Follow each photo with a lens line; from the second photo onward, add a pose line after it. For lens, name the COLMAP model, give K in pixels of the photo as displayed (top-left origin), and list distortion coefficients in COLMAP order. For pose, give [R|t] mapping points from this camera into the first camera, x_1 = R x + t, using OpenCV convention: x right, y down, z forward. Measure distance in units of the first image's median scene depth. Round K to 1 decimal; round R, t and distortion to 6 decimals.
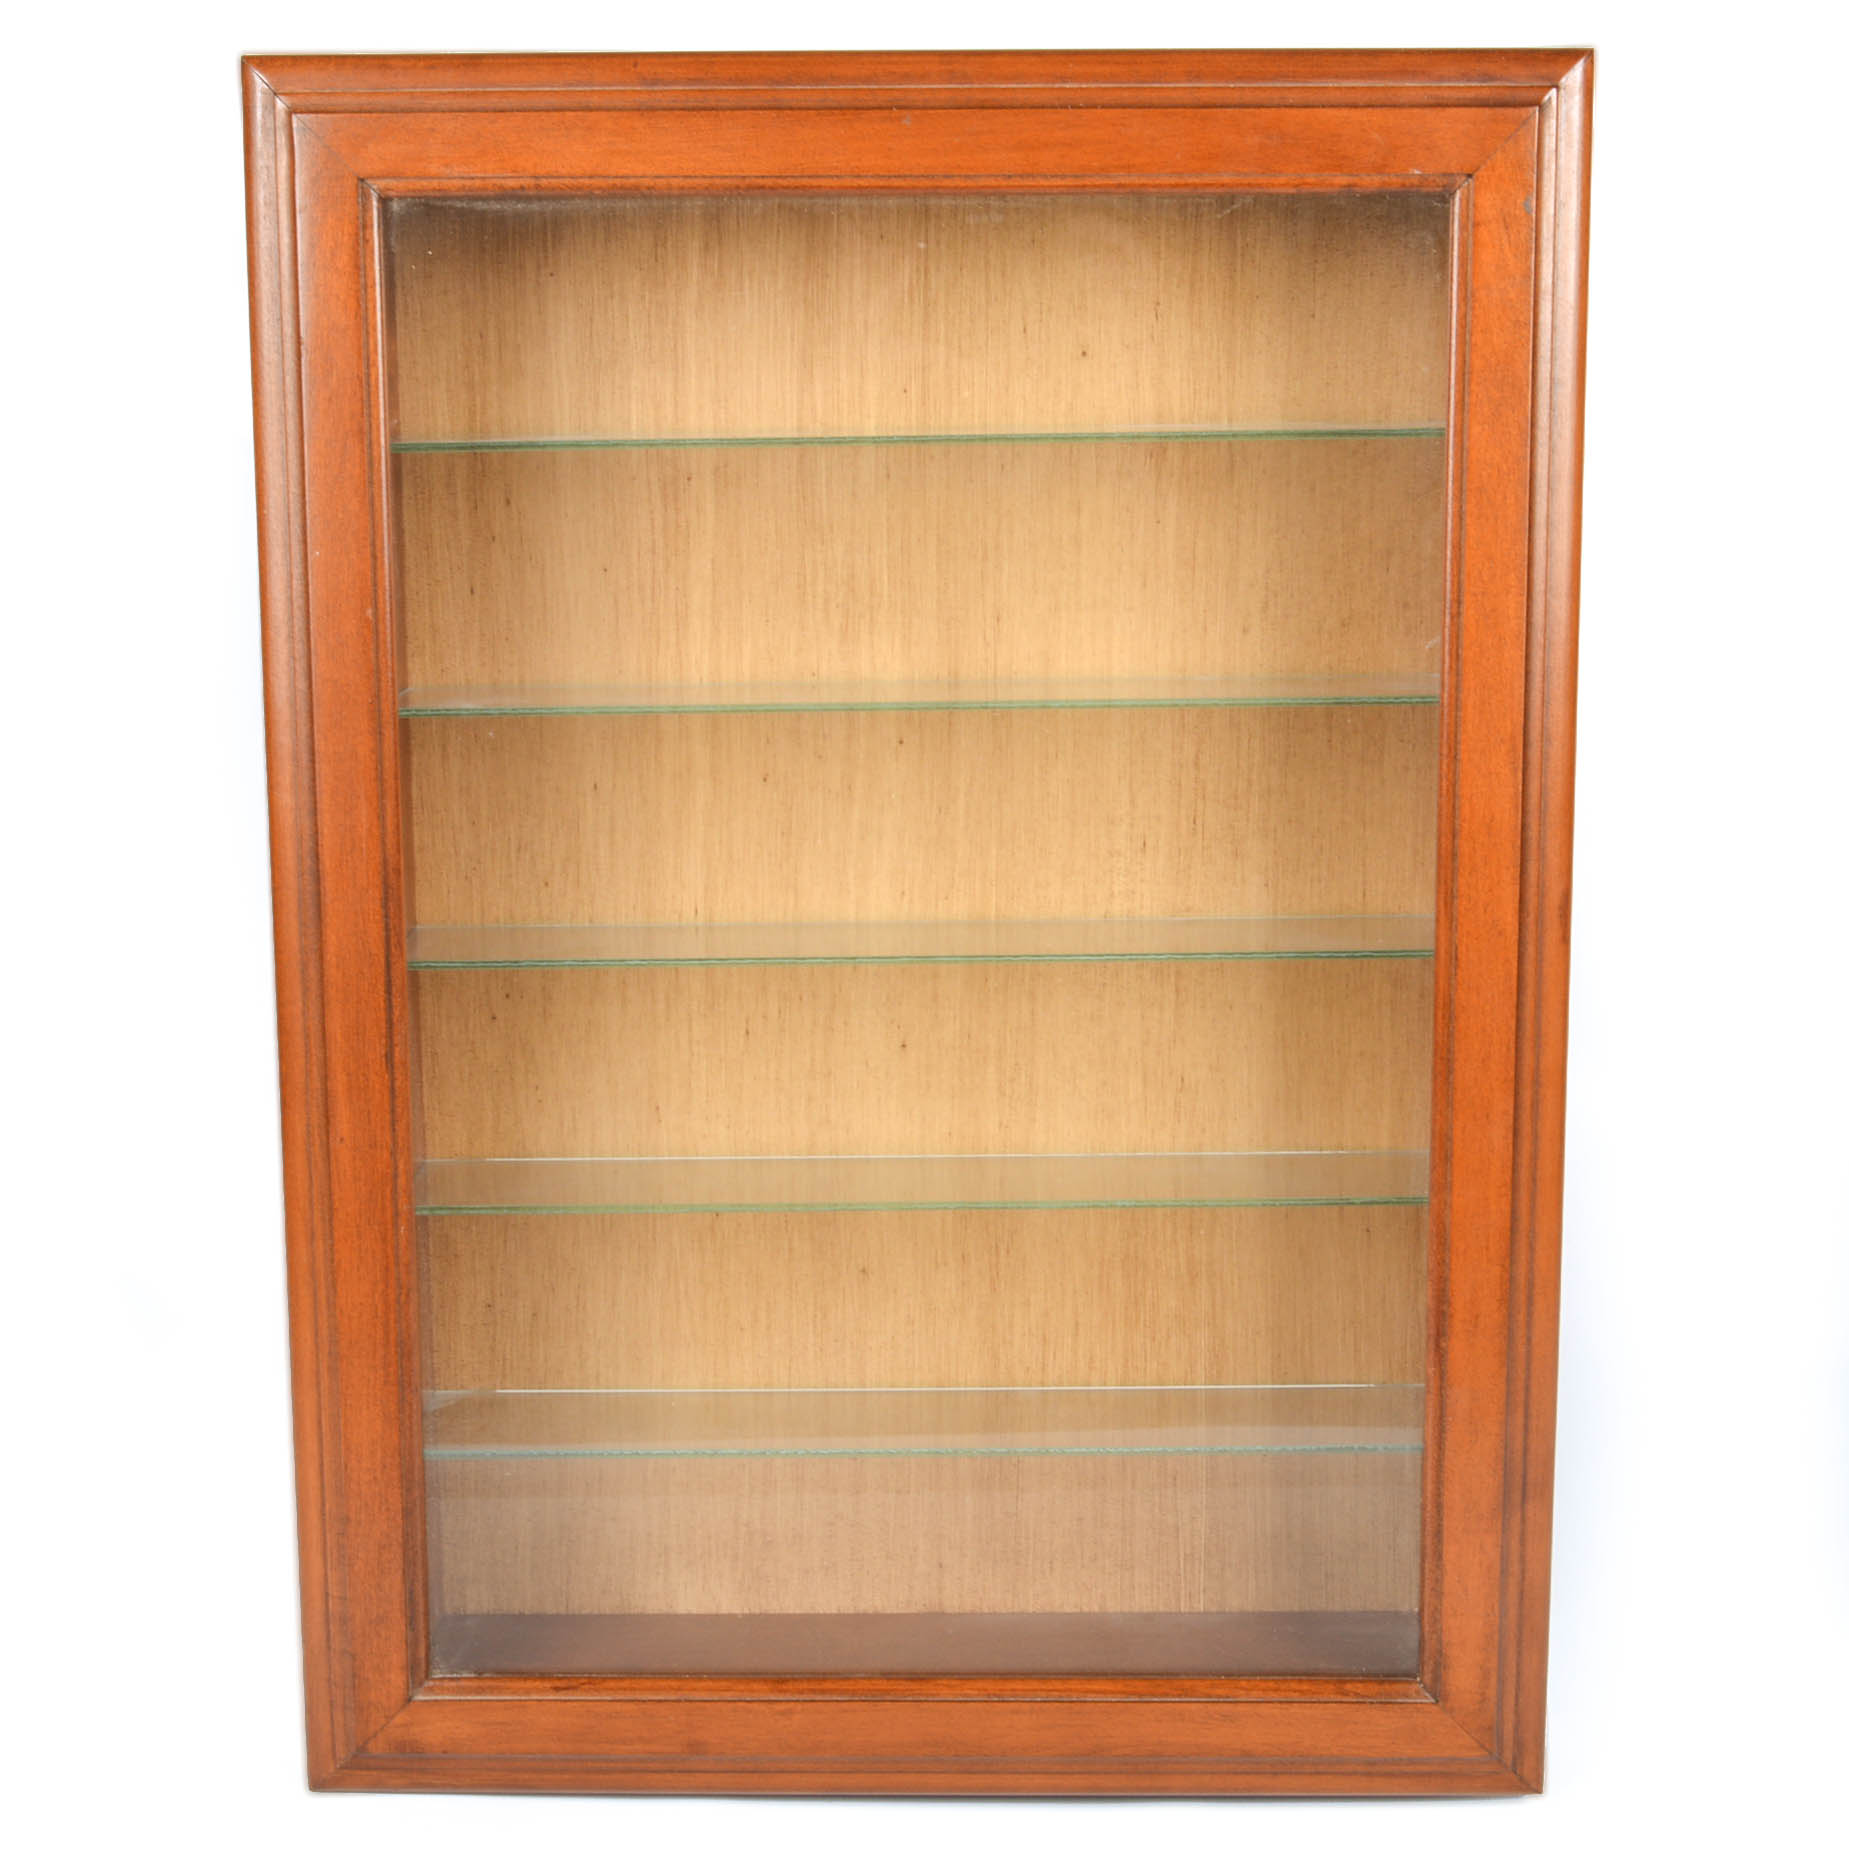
lens RADIAL K [[3416.4, 0, 924.5], [0, 3416.4, 924.5], [0, 0, 1]] dist [-0.026784, -0.112917]
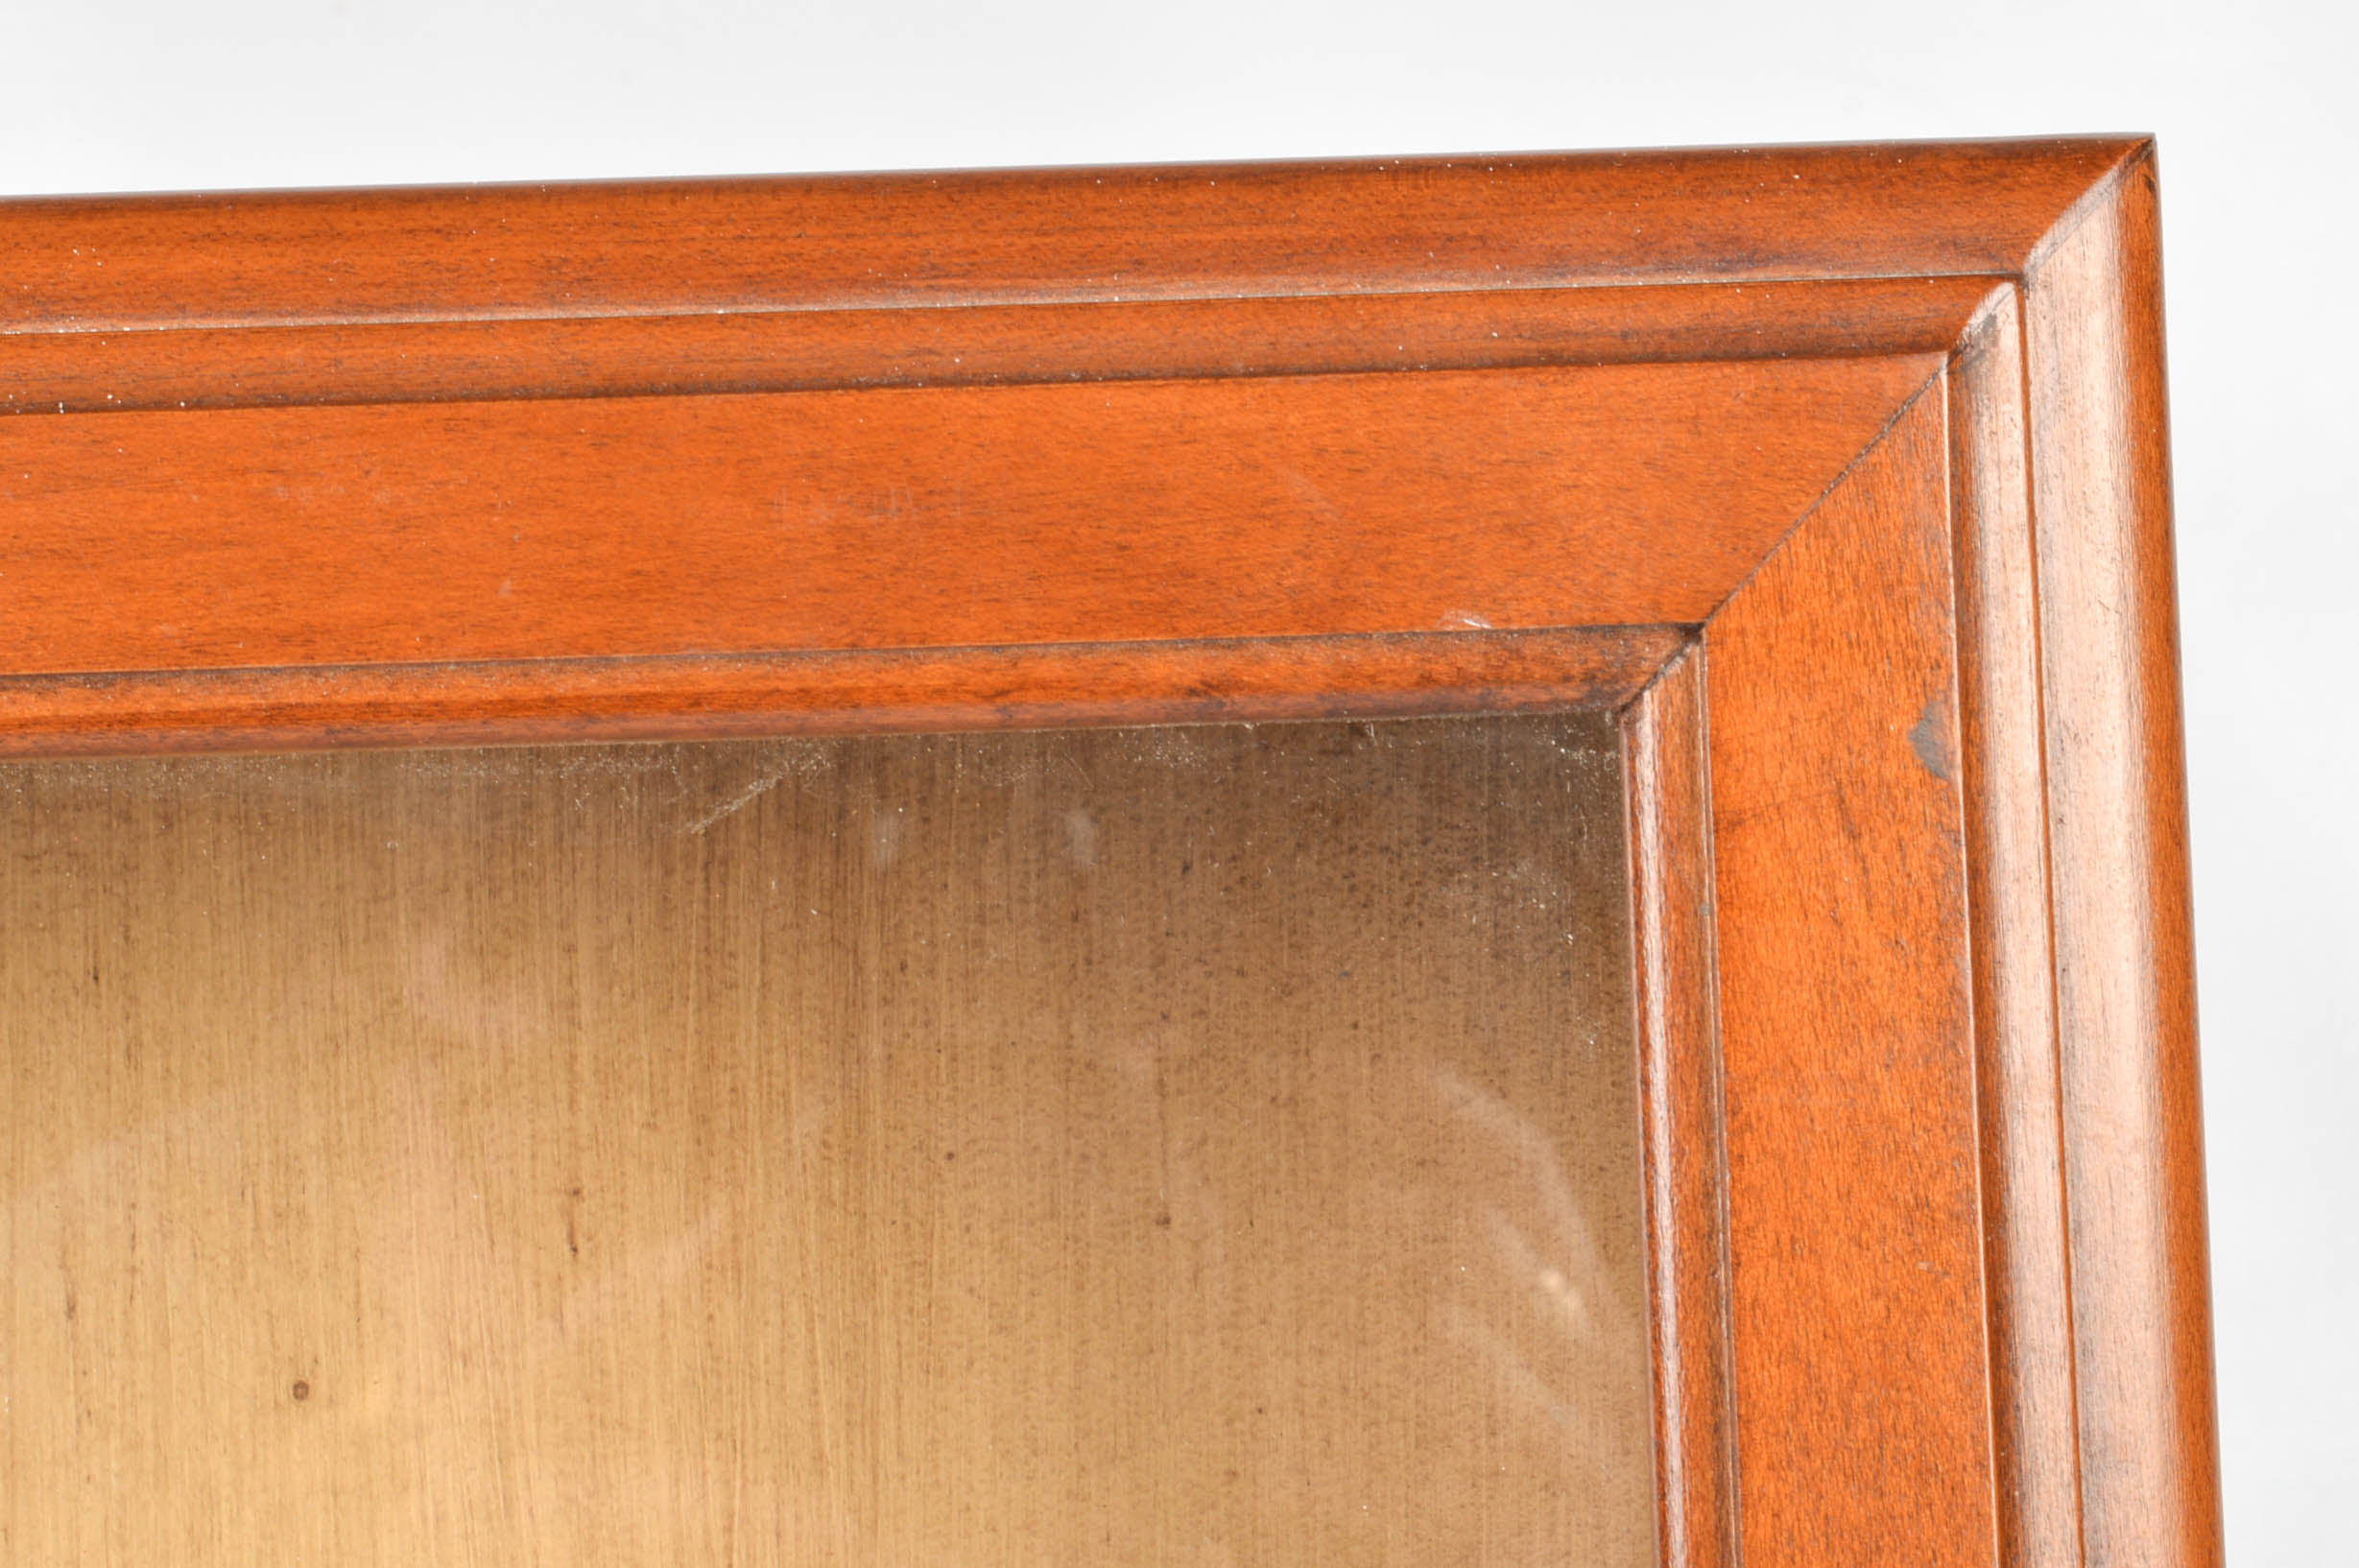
lens RADIAL K [[6201.3, 0, 1179.5], [0, 6201.3, 784.0], [0, 0, 1]] dist [-0.000154, -0.287155]
pose [[0.998835, -0.027379, 0.039737, 0.104571], [0.036601, 0.966484, -0.254105, -0.095725], [-0.031448, 0.255263, 0.966360, 0.567534]]
